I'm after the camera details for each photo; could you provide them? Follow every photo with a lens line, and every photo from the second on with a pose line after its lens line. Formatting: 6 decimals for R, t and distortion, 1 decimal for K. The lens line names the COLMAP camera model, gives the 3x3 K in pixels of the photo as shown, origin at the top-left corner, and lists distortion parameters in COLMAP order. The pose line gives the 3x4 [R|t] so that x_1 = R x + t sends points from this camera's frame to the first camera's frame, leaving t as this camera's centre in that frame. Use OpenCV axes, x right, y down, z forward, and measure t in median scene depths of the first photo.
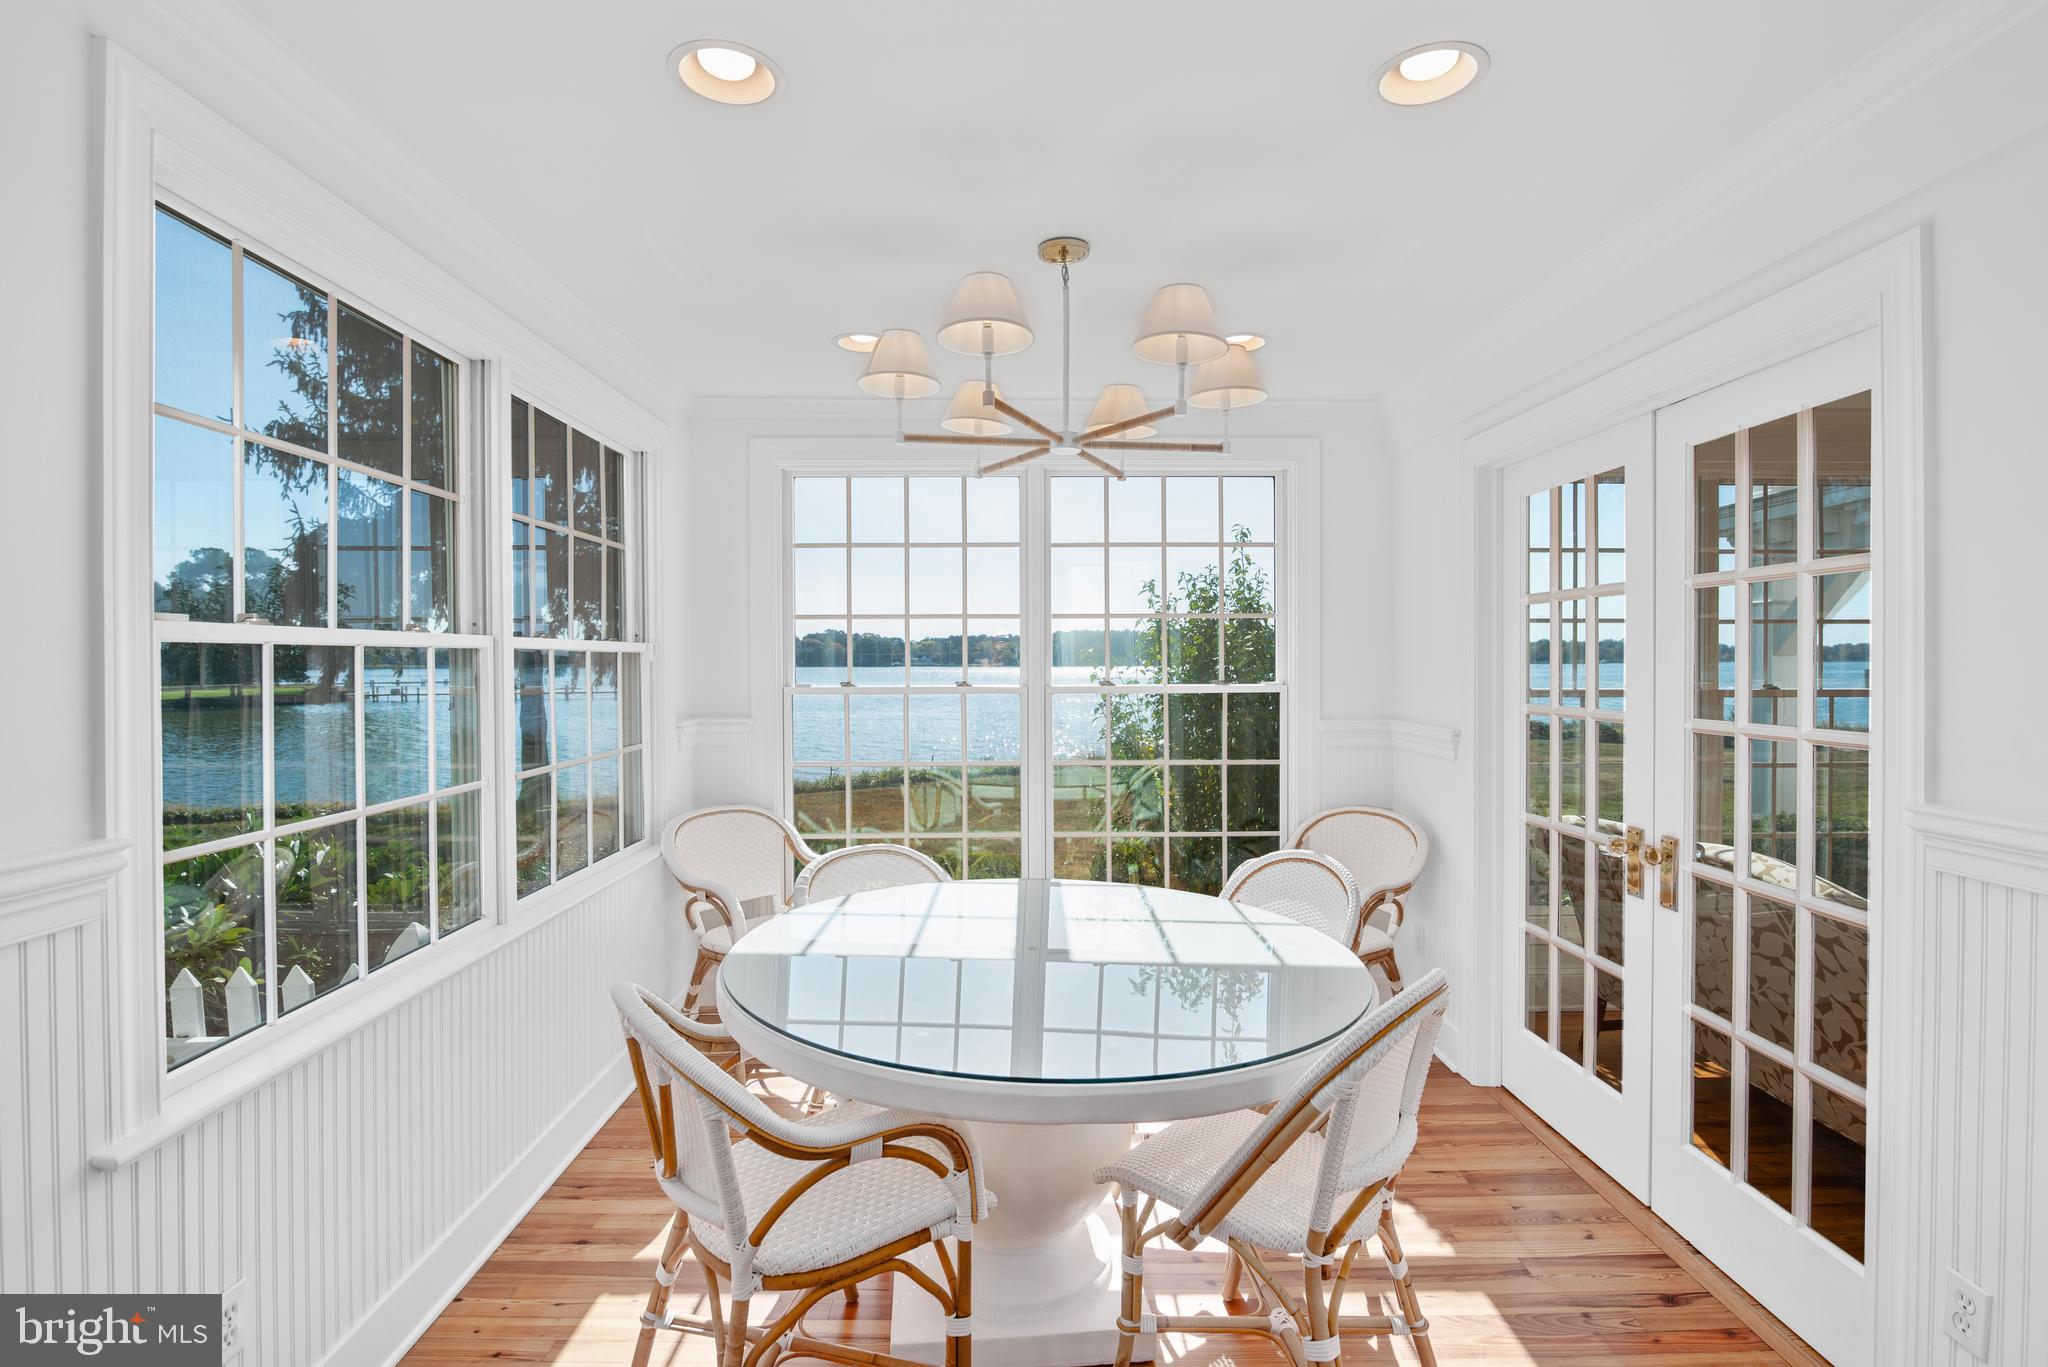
lens RADIAL K [[946.0, 0, 1030.4], [0, 946.0, 682.1], [0, 0, 1]] dist [-0.024883, -0.000024]
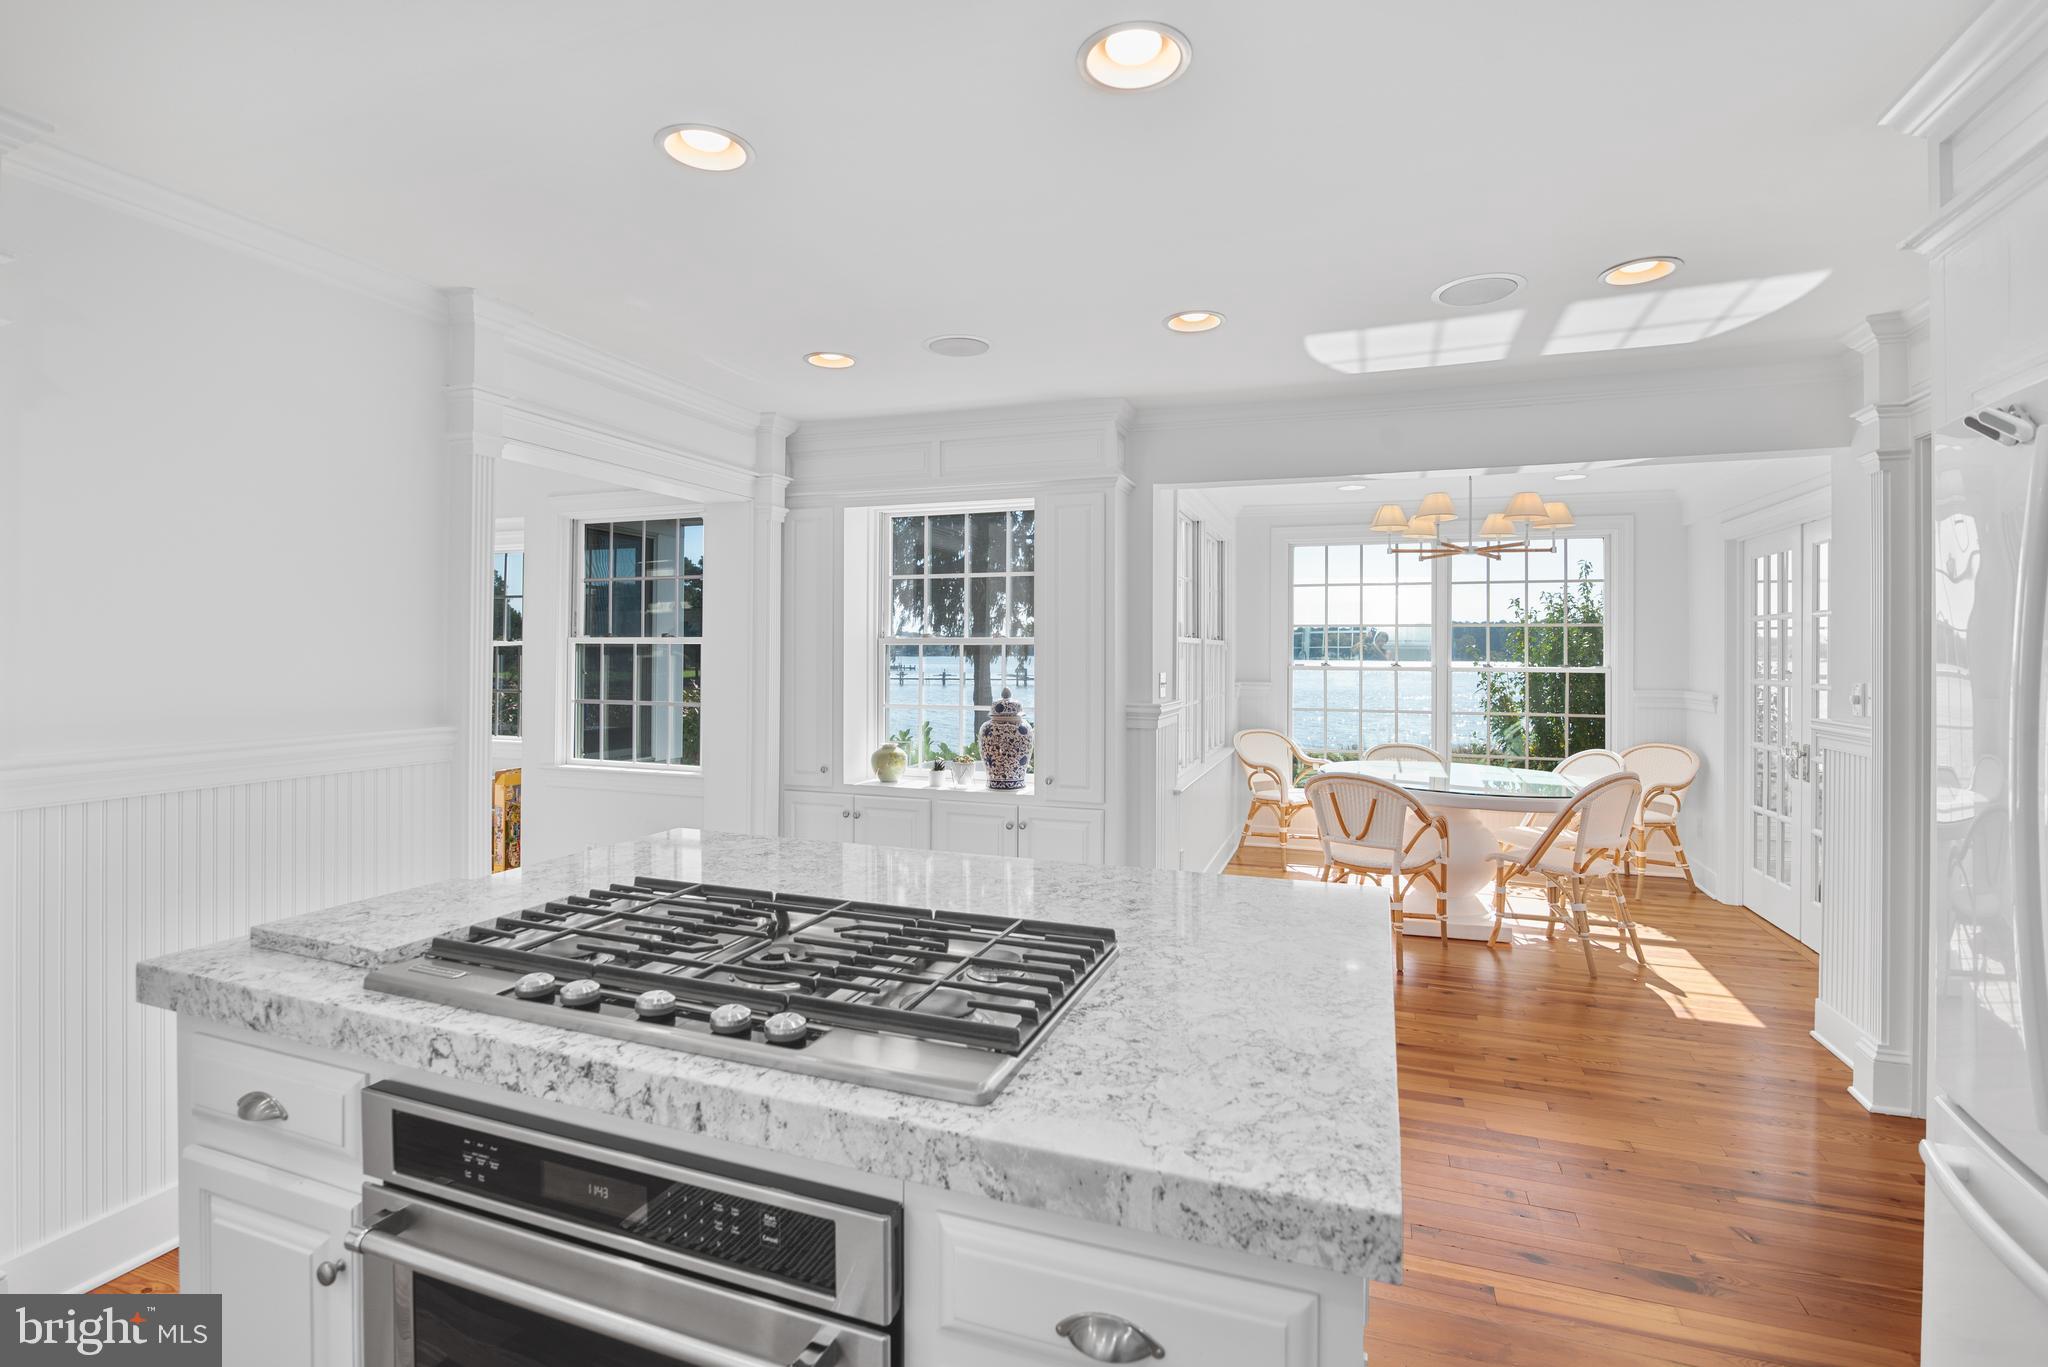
lens RADIAL K [[948.6, 0, 1022.0], [0, 948.6, 643.6], [0, 0, 1]] dist [-0.027258, -0.000090]
pose [[0.932527, 0.006999, -0.361033, -0.084723], [-0.017999, 0.999470, -0.027112, 0.022429], [0.360652, 0.031781, 0.932159, -0.841109]]
